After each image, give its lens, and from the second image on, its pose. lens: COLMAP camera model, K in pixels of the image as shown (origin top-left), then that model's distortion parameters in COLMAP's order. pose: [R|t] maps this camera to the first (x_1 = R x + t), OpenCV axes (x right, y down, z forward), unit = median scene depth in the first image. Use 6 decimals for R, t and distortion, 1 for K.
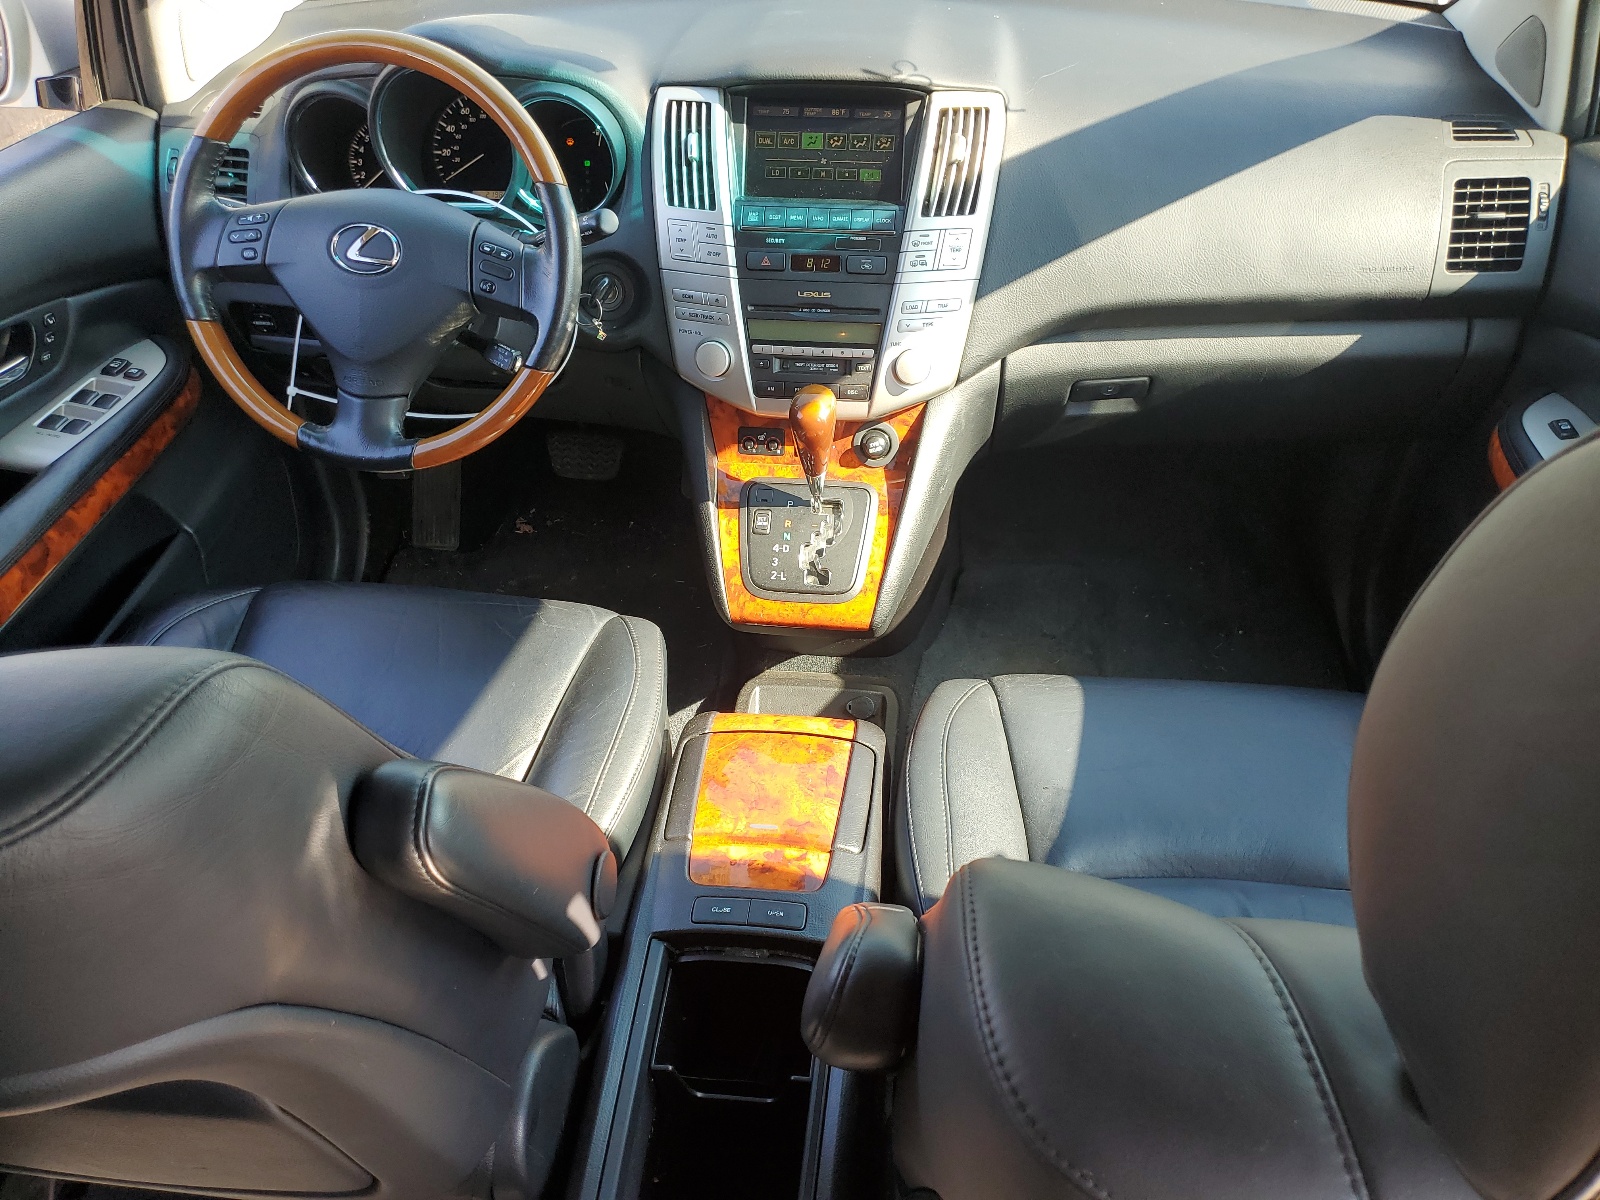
lens RADIAL K [[1193.9, 0, 797.8], [0, 1193.9, 603.2], [0, 0, 1]] dist [0.003384, 0.000476]
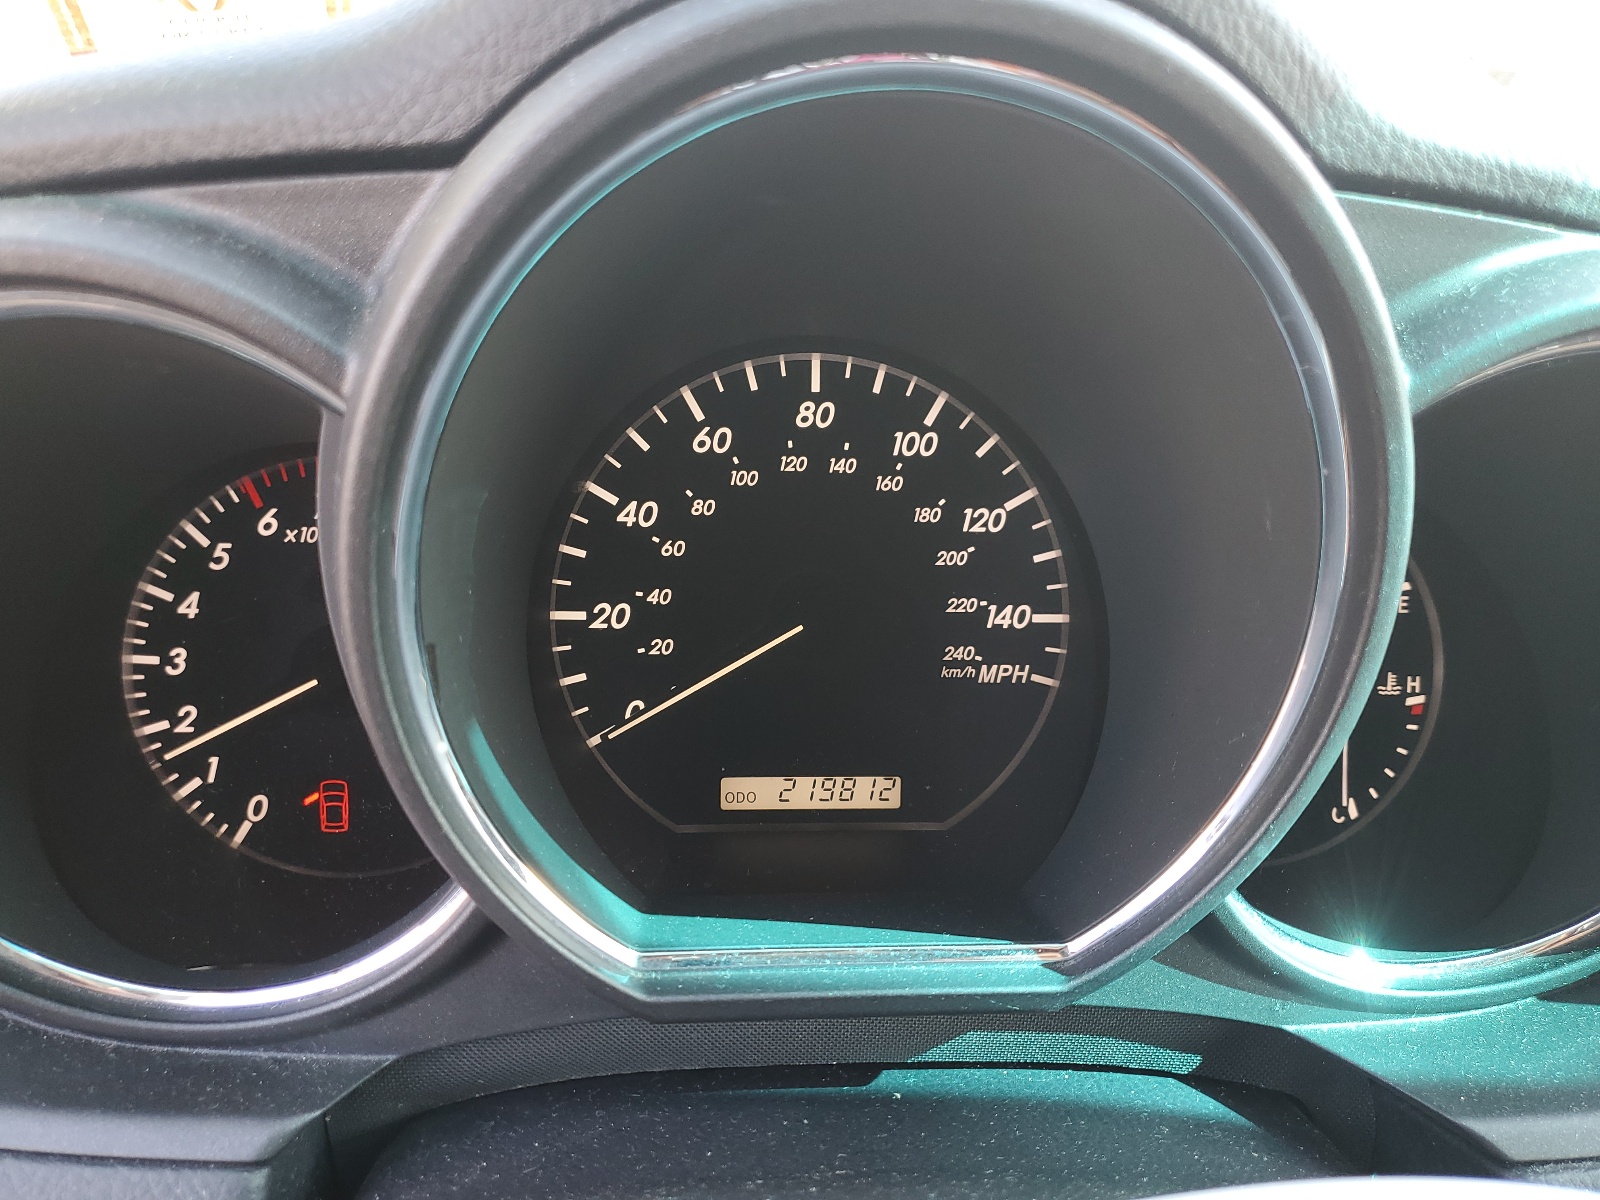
lens RADIAL K [[1193.9, 0, 802.9], [0, 1193.9, 597.6], [0, 0, 1]] dist [0.003384, 0.000476]
pose [[0.981569, -0.012789, 0.190681, -0.302383], [0.063267, 0.963243, -0.261076, -0.322762], [-0.180333, 0.268328, 0.946298, 0.789539]]
